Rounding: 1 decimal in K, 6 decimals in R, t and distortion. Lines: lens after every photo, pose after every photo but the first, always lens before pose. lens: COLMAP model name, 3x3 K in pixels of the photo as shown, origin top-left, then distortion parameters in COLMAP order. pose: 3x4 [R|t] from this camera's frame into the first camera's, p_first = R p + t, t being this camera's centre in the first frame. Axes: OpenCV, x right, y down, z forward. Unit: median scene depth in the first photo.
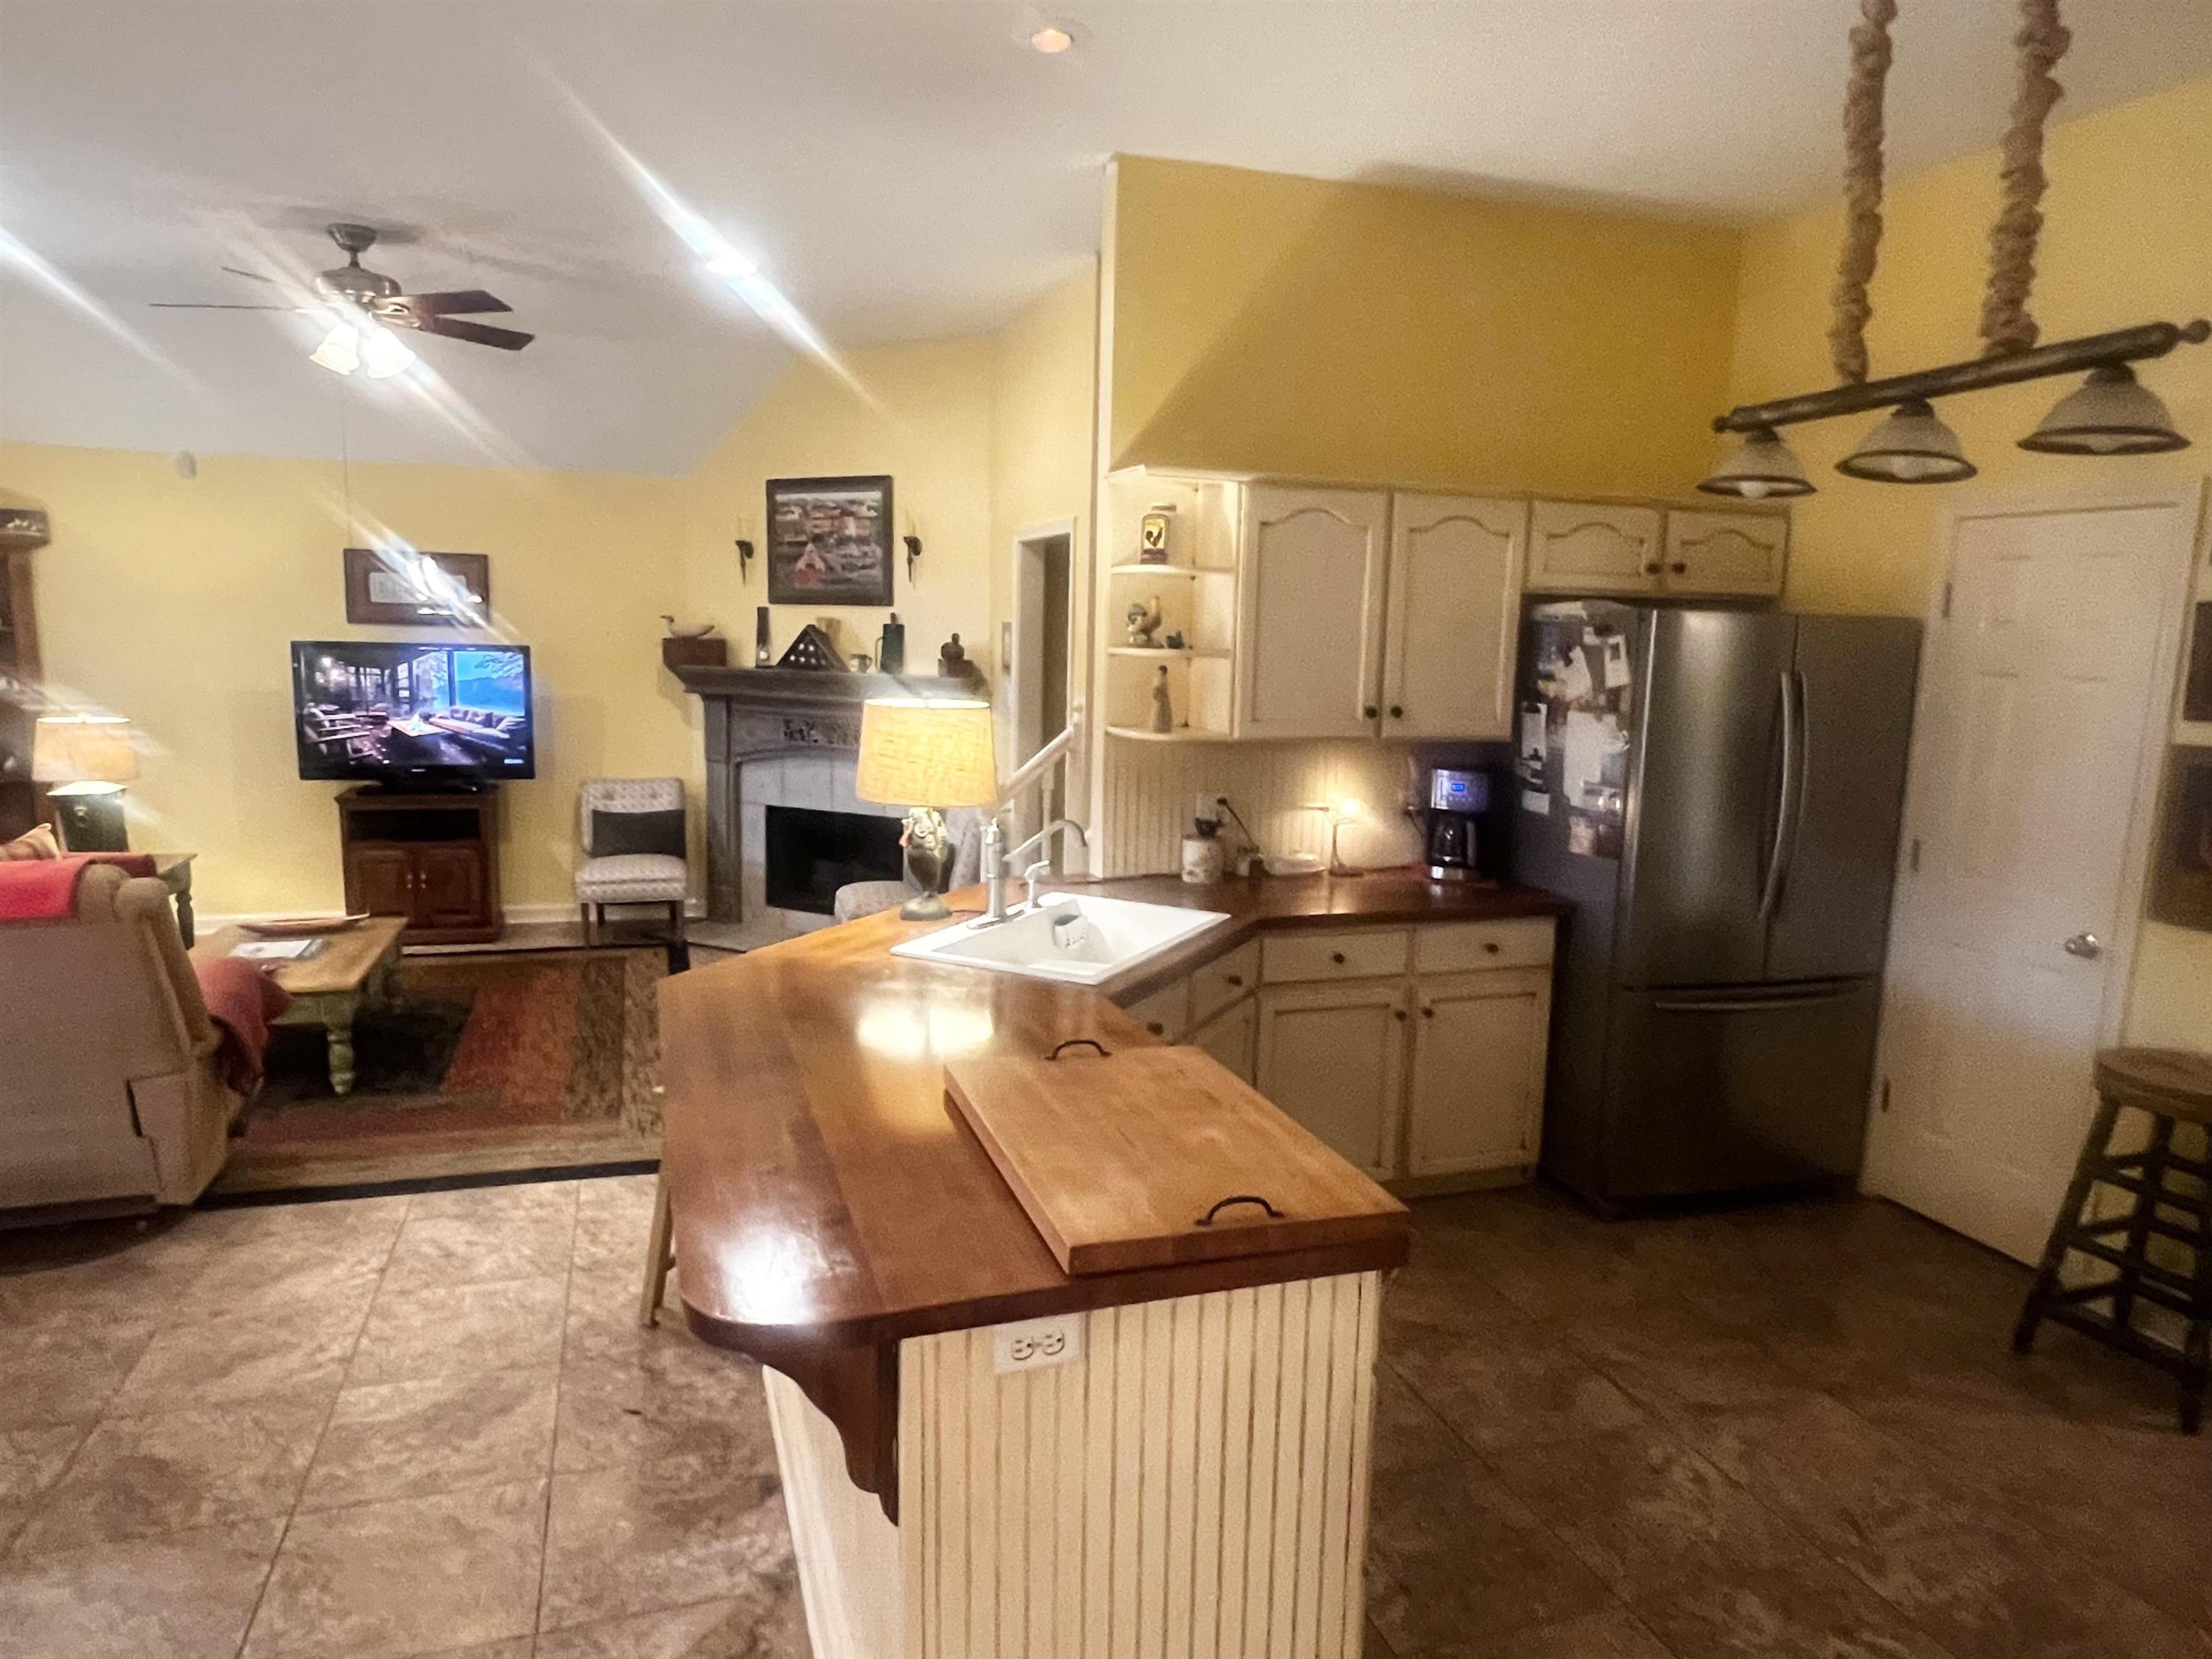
lens RADIAL K [[1409.9, 0, 1100.1], [0, 1409.9, 847.8], [0, 0, 1]] dist [-0.001947, -0.001348]
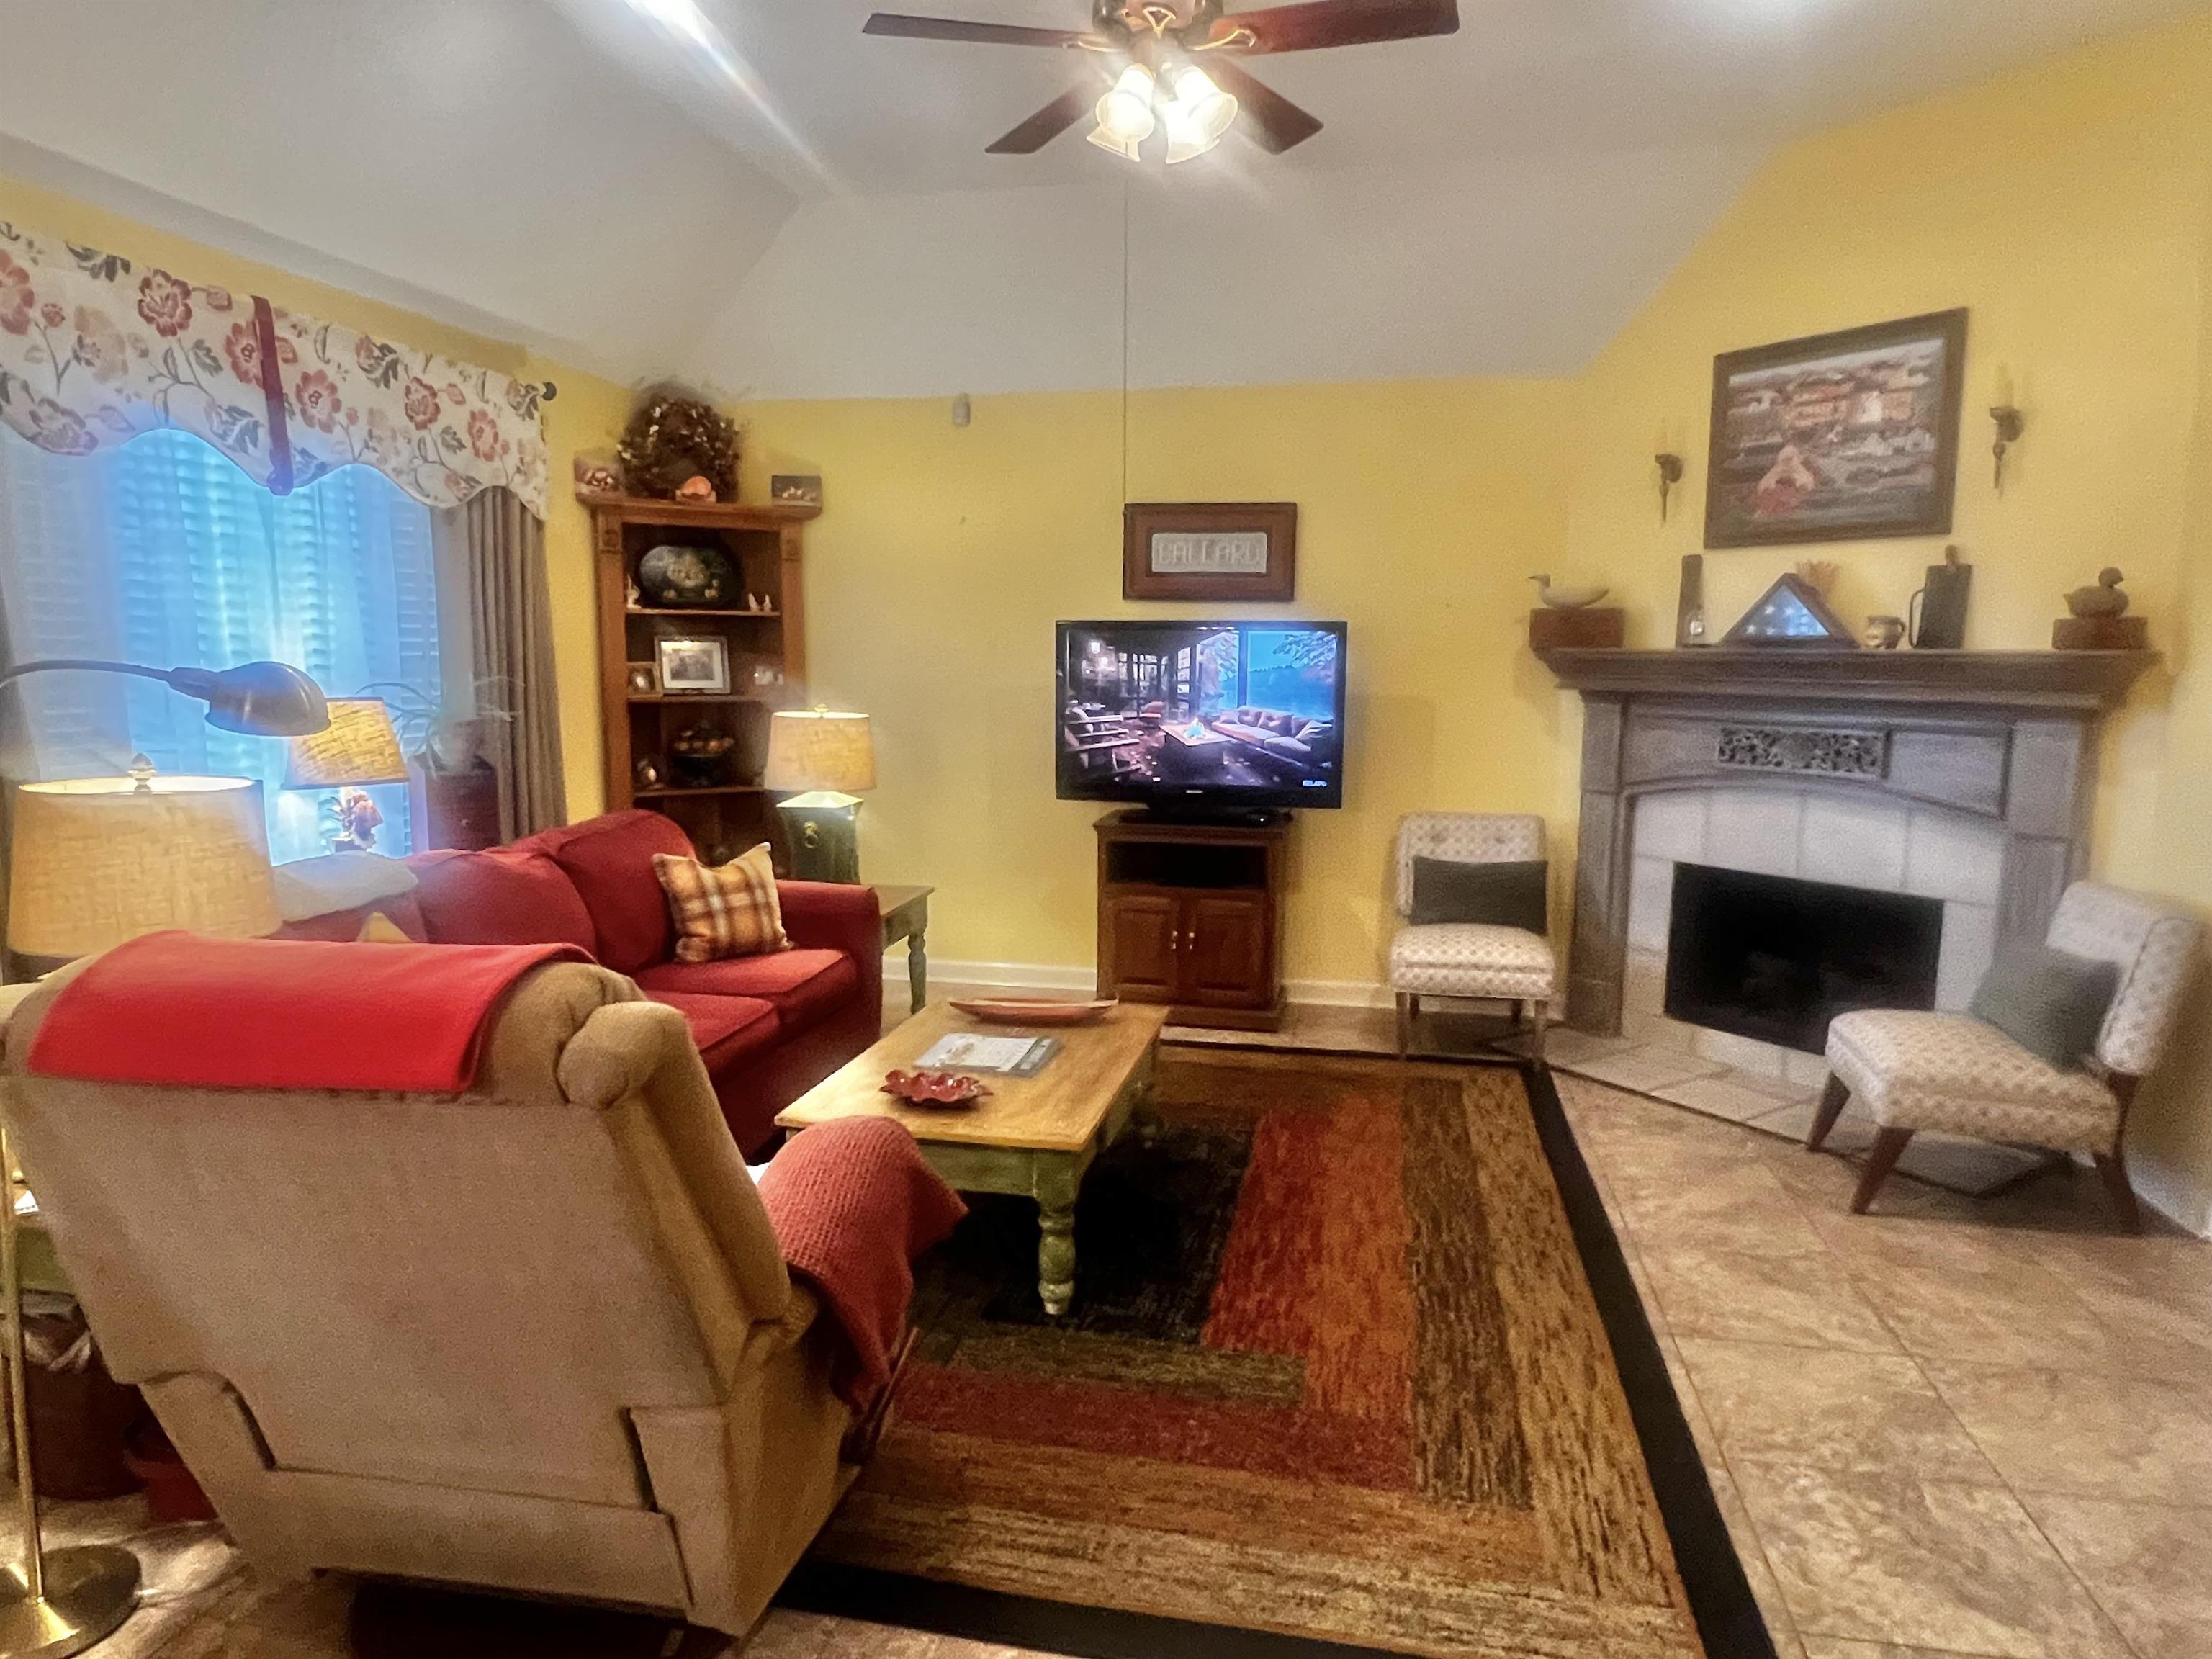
lens RADIAL K [[1409.9, 0, 1095.4], [0, 1409.9, 837.8], [0, 0, 1]] dist [-0.001947, -0.001348]
pose [[0.870201, 0.046340, -0.490513, -0.165763], [-0.062267, 0.997928, -0.016189, -0.015635], [0.488747, 0.044630, 0.871283, 0.332431]]
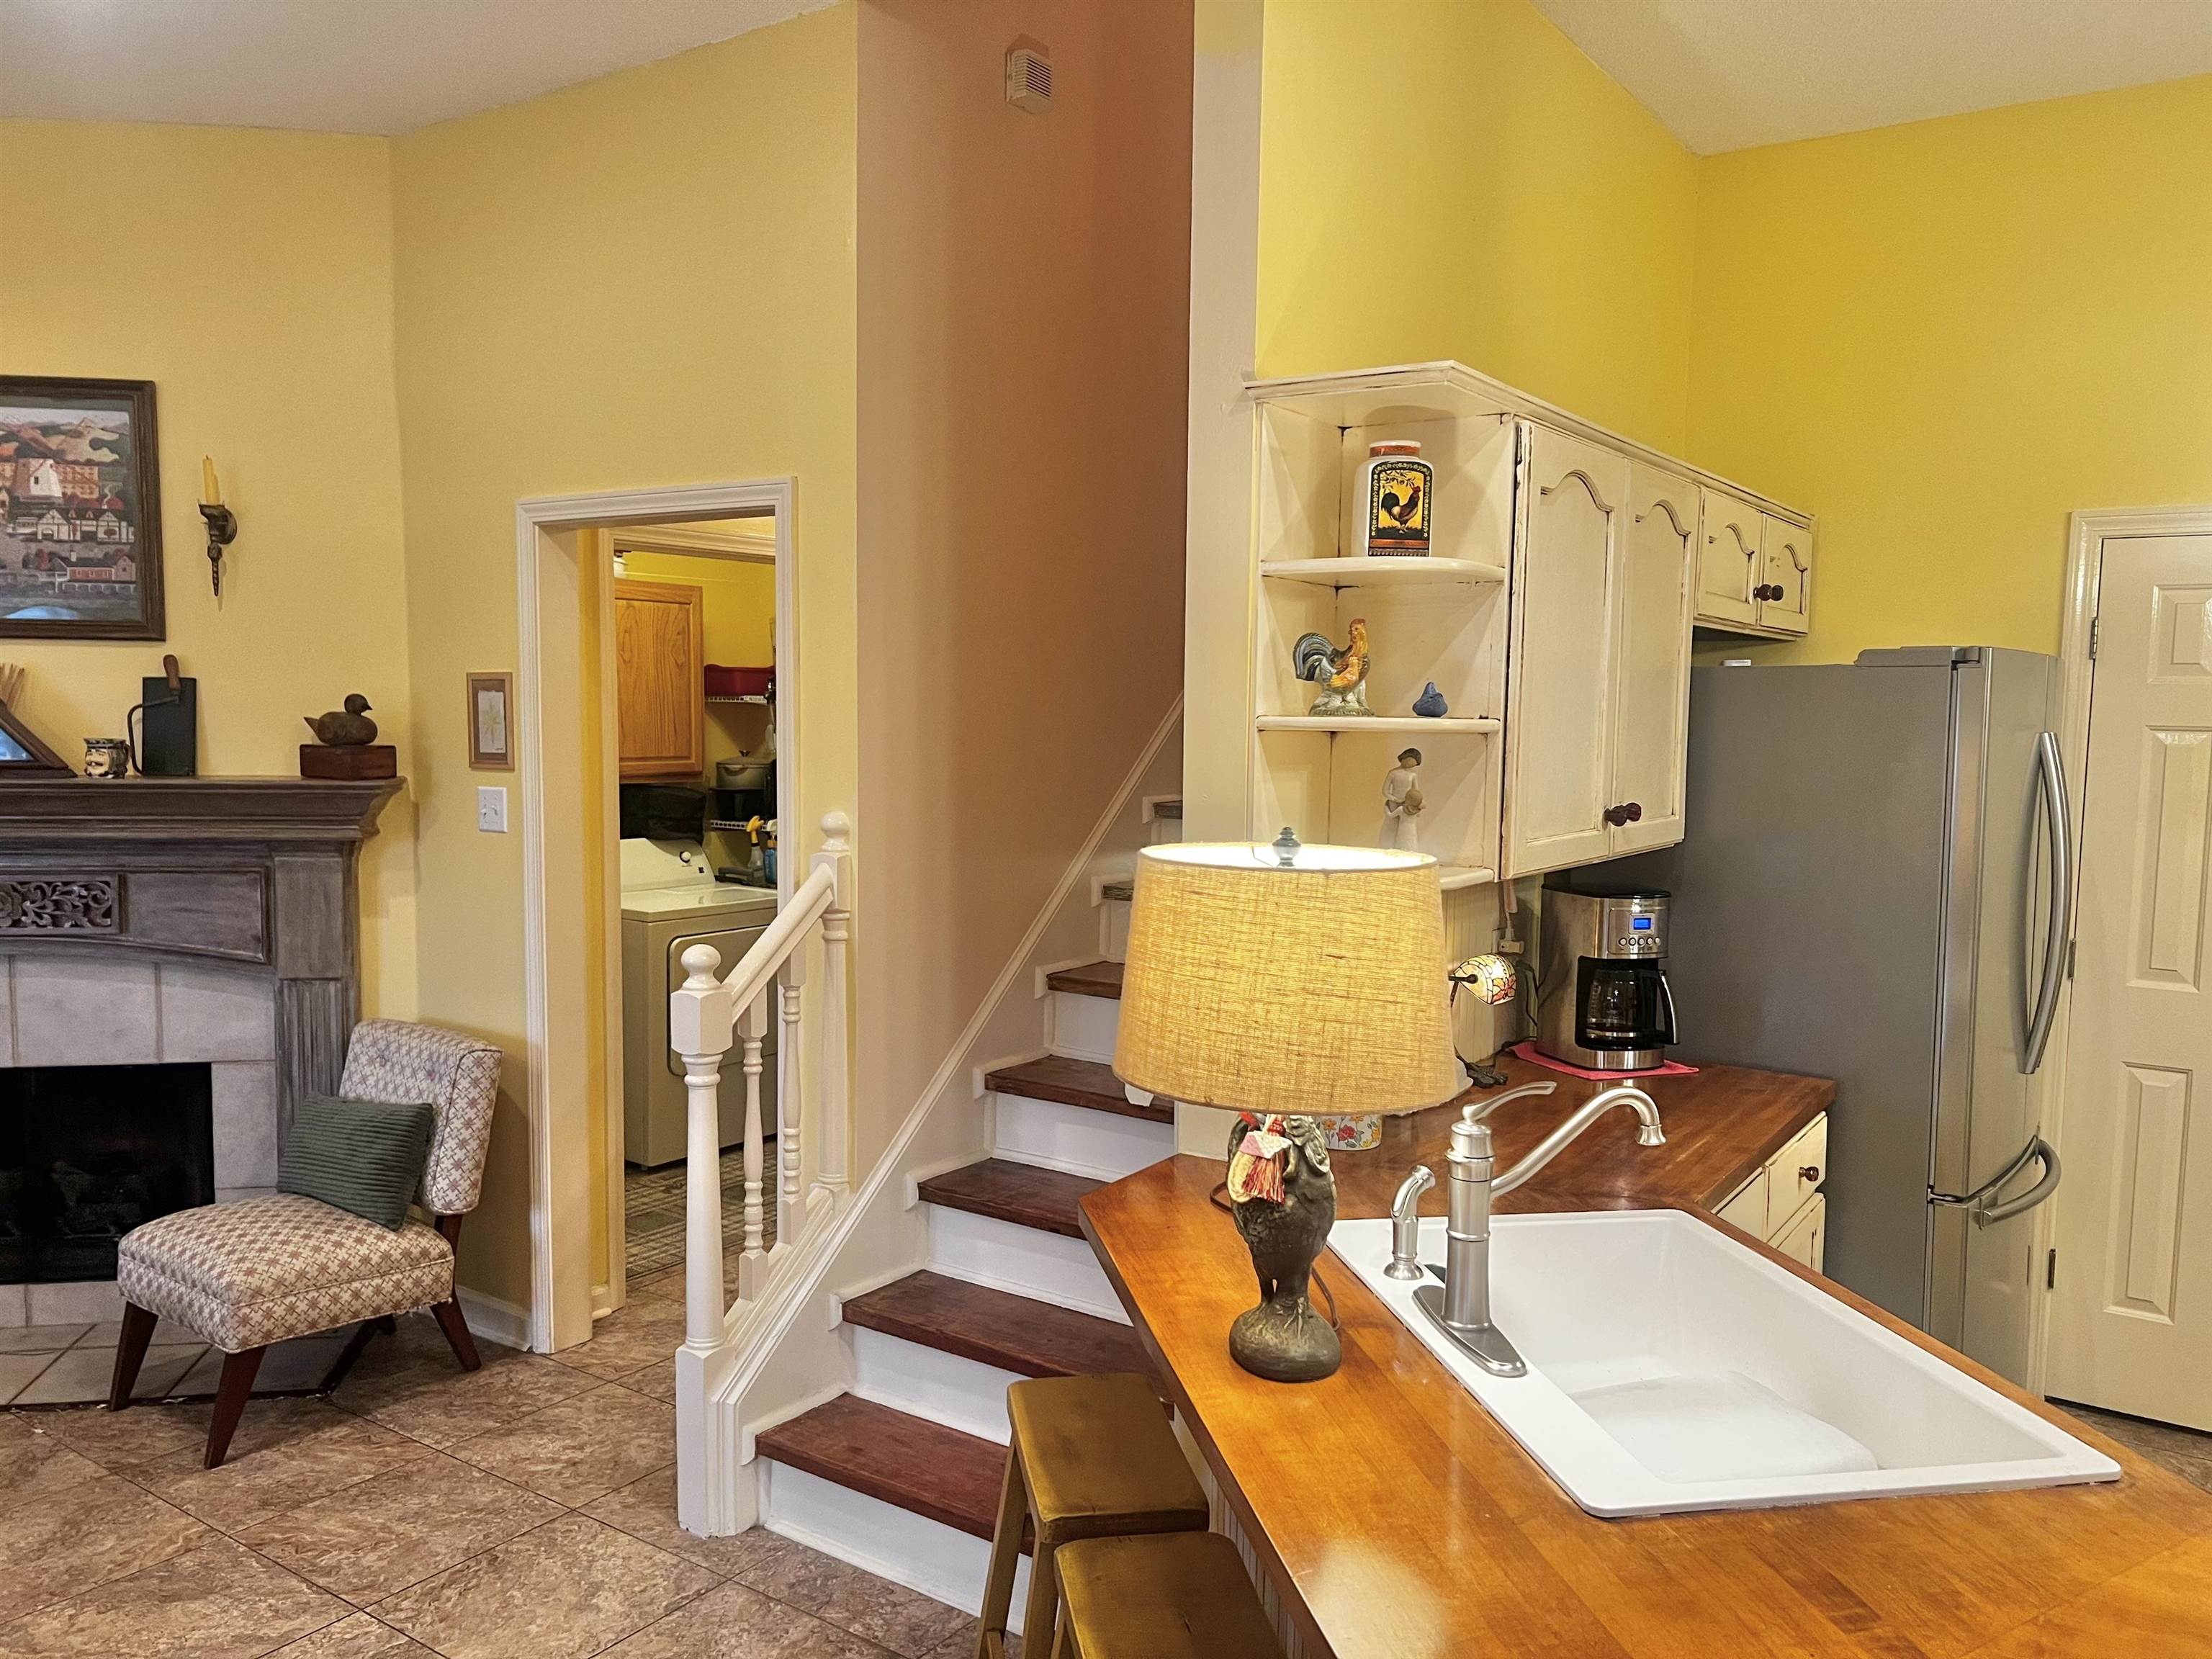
lens RADIAL K [[1680.5, 0, 1100.1], [0, 1680.5, 849.4], [0, 0, 1]] dist [0.003533, -0.003917]
pose [[0.794079, -0.066182, 0.604201, -0.252904], [0.099918, 0.994744, -0.022359, -0.053044], [-0.599546, 0.078125, 0.796518, 0.338466]]
